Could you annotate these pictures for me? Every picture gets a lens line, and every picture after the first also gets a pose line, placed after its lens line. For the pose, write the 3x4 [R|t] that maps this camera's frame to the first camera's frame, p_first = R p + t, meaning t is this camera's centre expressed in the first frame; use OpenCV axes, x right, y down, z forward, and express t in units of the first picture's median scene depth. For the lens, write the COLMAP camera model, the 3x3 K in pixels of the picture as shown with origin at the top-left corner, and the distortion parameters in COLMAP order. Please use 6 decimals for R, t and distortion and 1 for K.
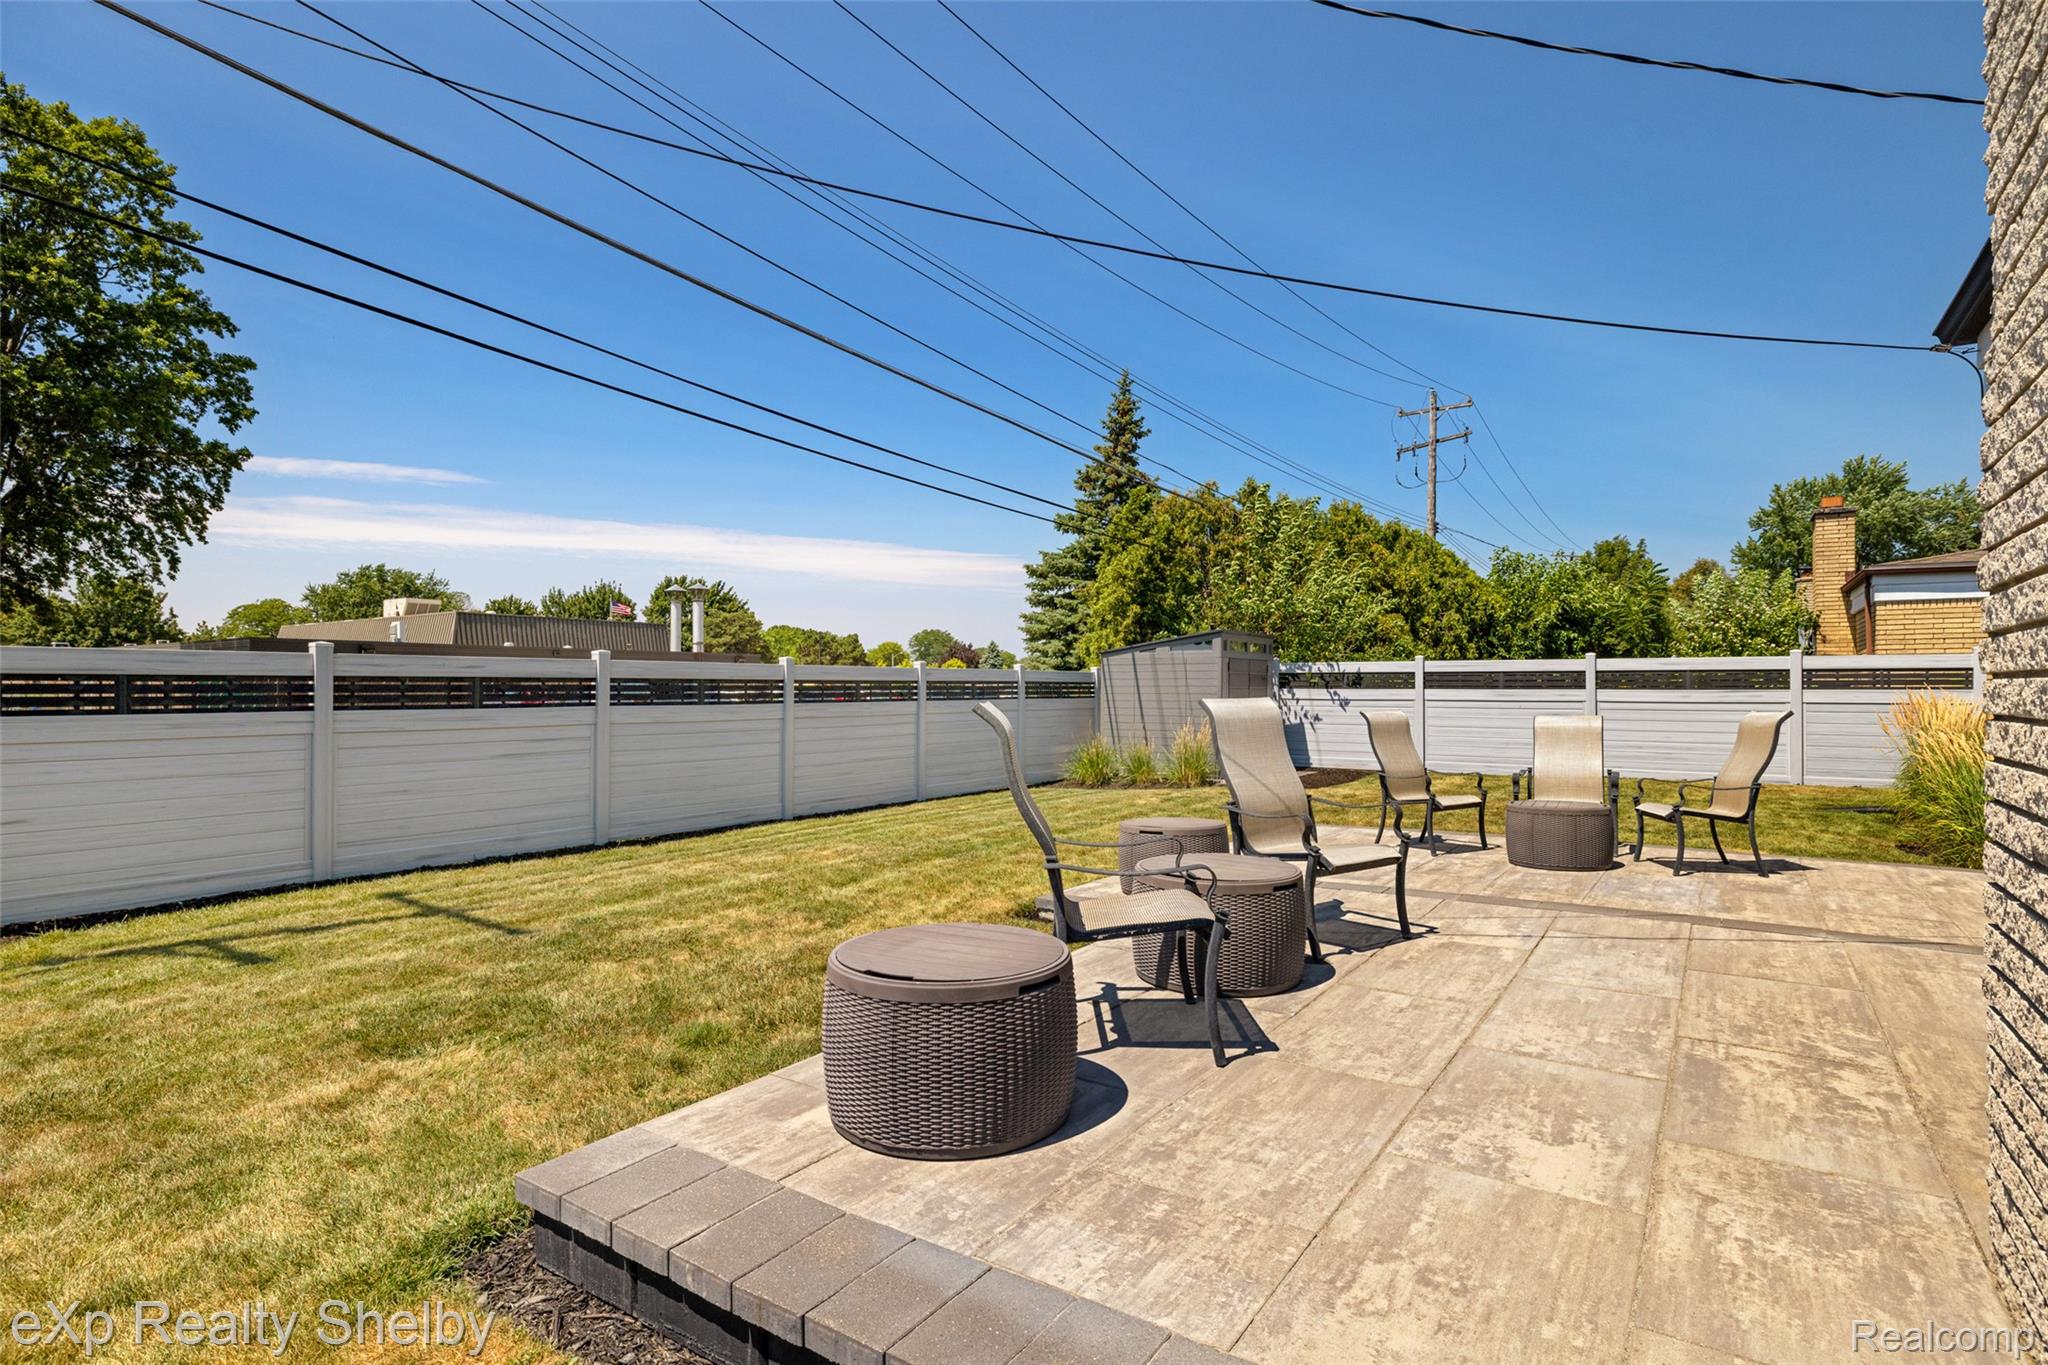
lens RADIAL K [[1066.3, 0, 1045.8], [0, 1066.3, 735.1], [0, 0, 1]] dist [-0.005308, 0.000036]
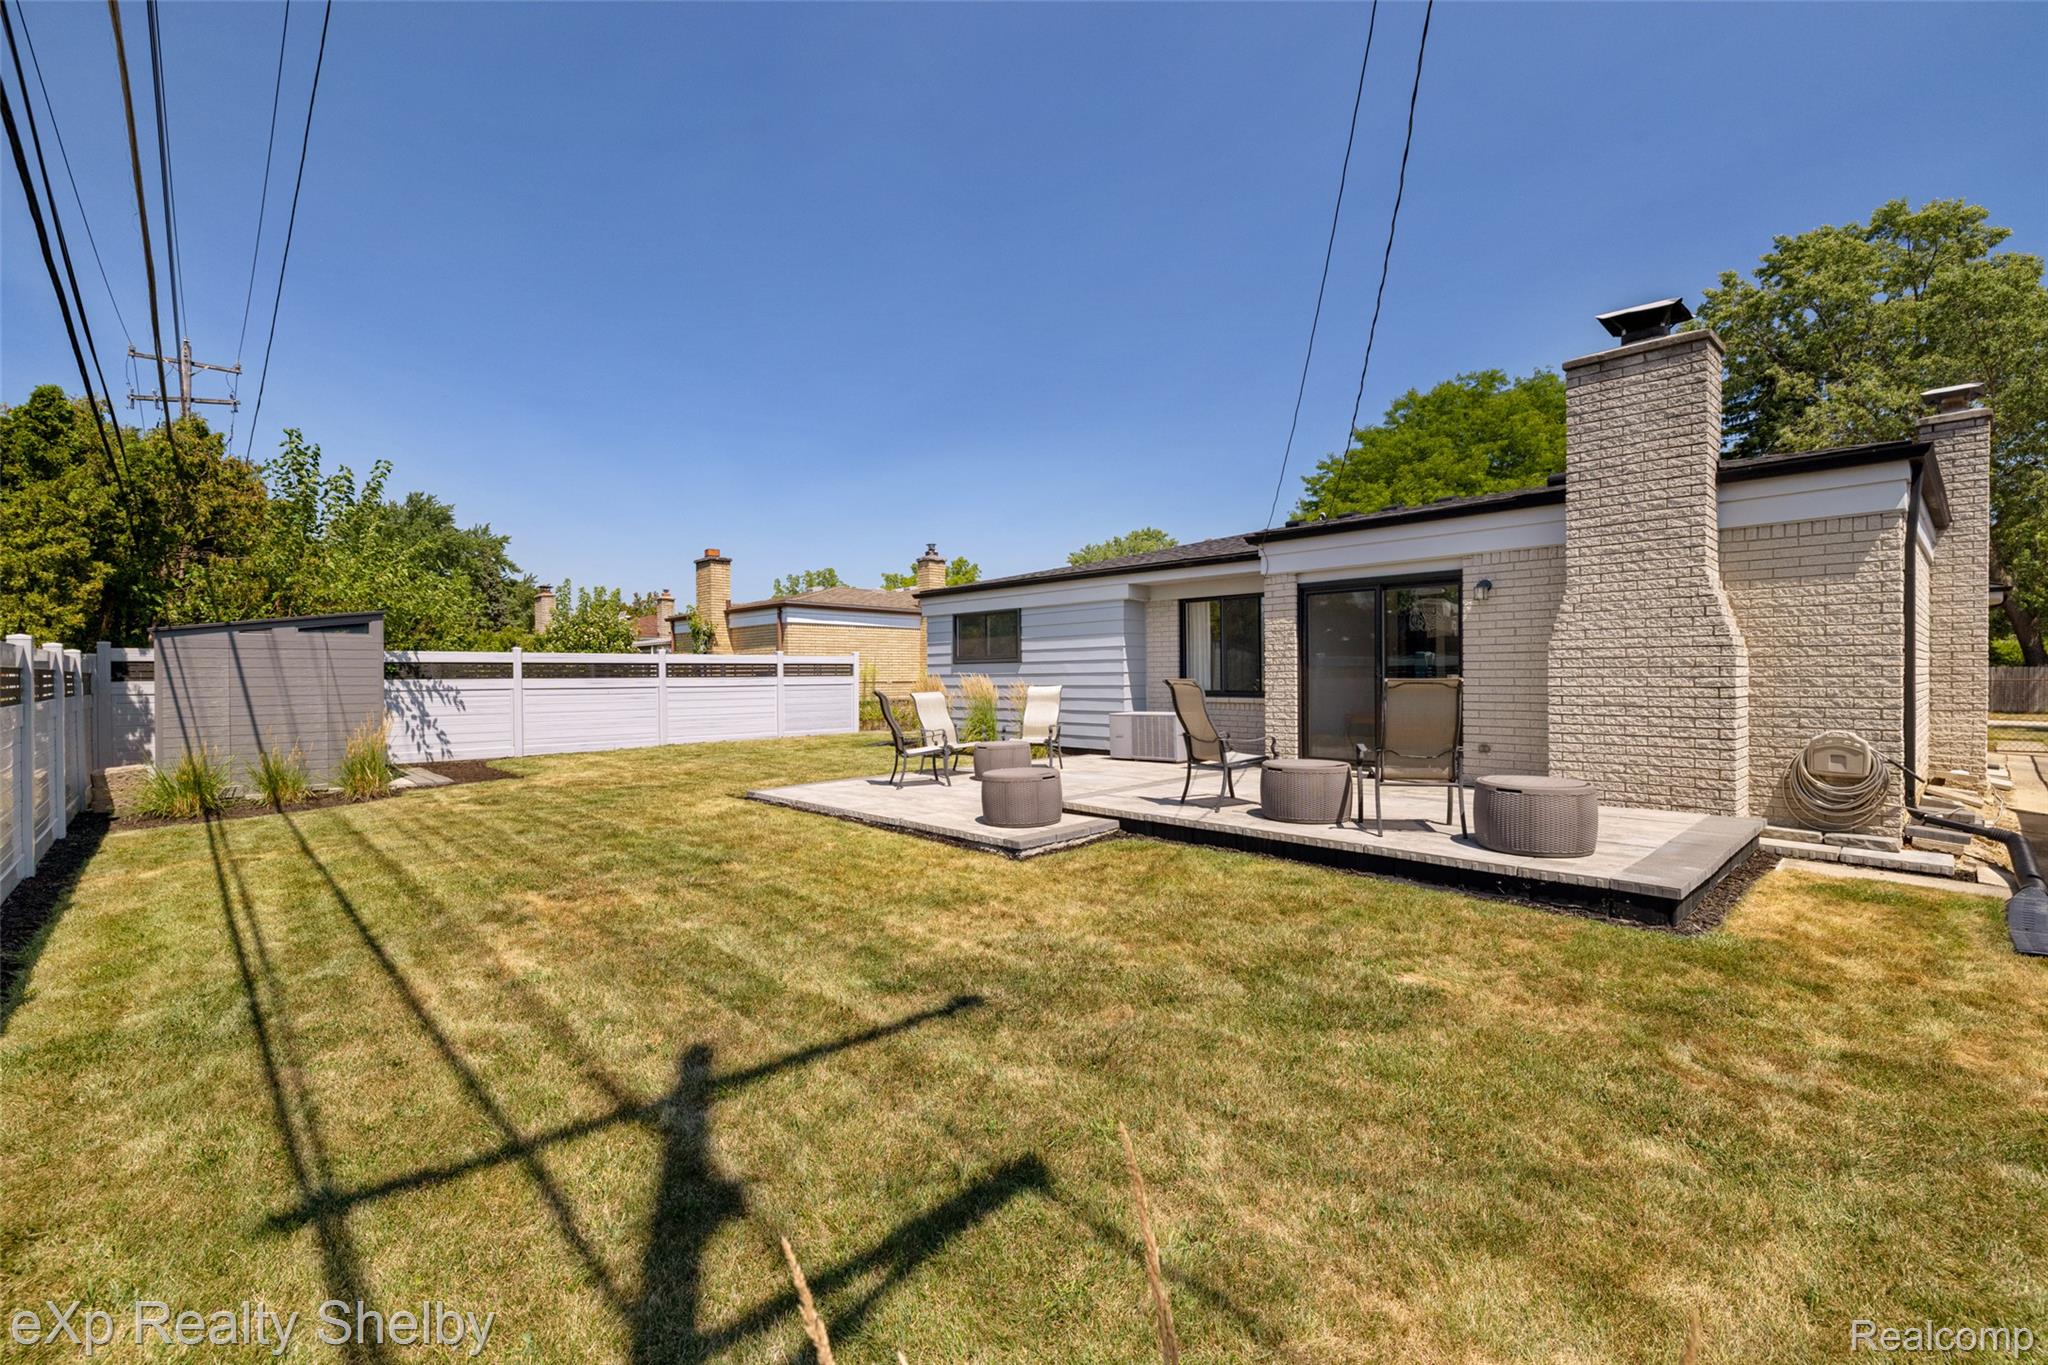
lens RADIAL K [[892.4, 0, 1032.0], [0, 892.4, 675.1], [0, 0, 1]] dist [0.005801, -0.000129]
pose [[0.195923, -0.002856, 0.980615, -0.490632], [0.050893, 0.998678, -0.007260, -0.016188], [-0.979298, 0.051329, 0.195809, 0.373454]]
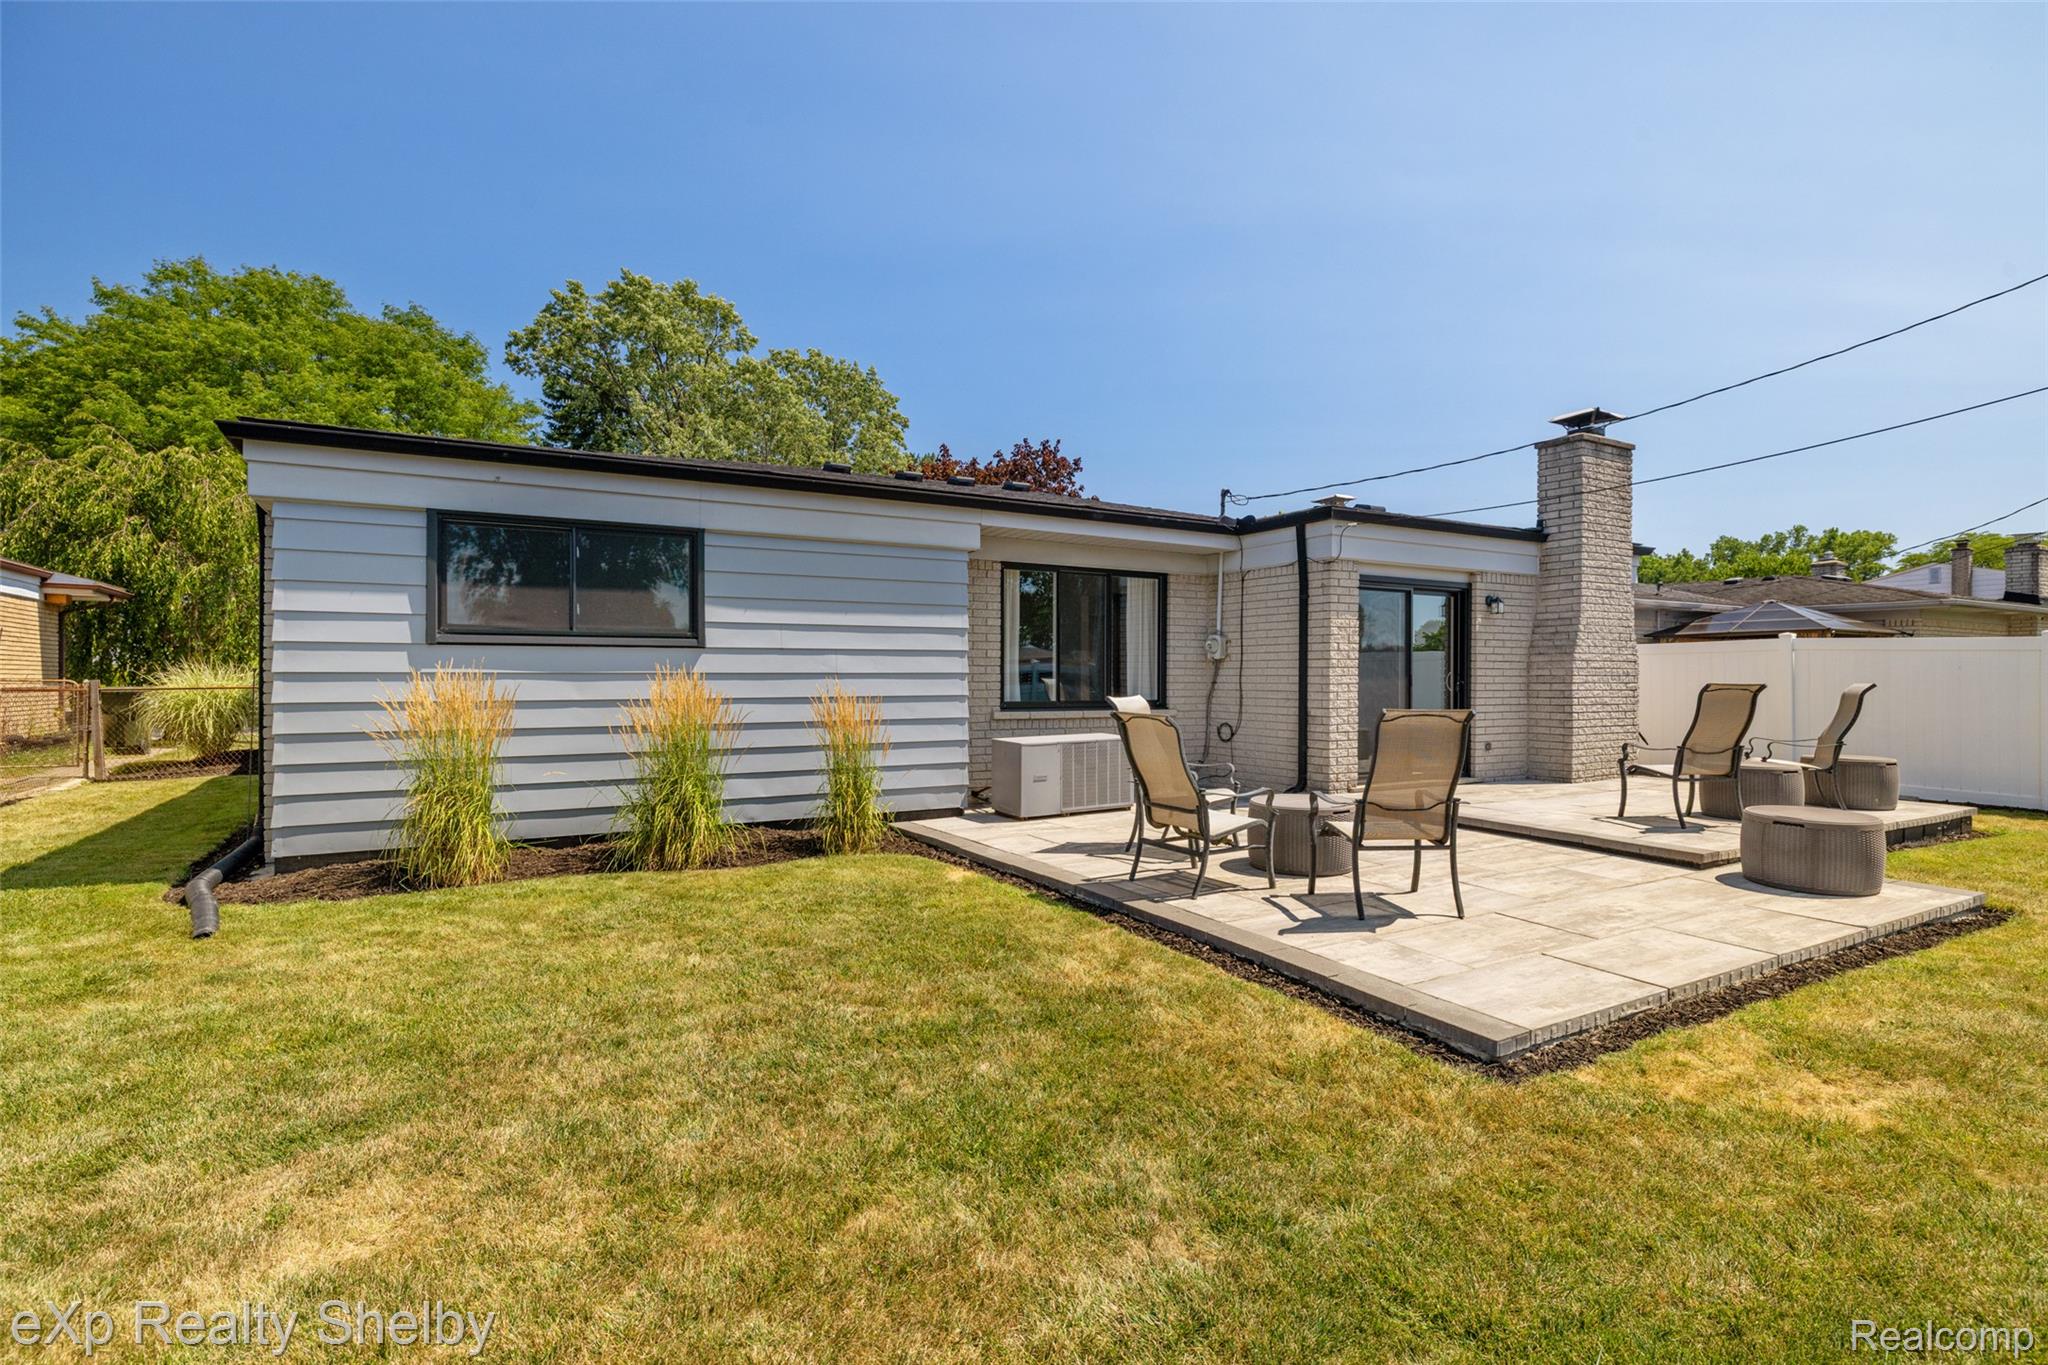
lens RADIAL K [[967.7, 0, 1037.0], [0, 967.7, 675.6], [0, 0, 1]] dist [-0.001292, 0.000619]
pose [[-0.904190, -0.003292, 0.427118, 0.174272], [0.014830, 0.999125, 0.039097, -0.043432], [-0.426873, 0.041686, -0.903350, 1.015896]]
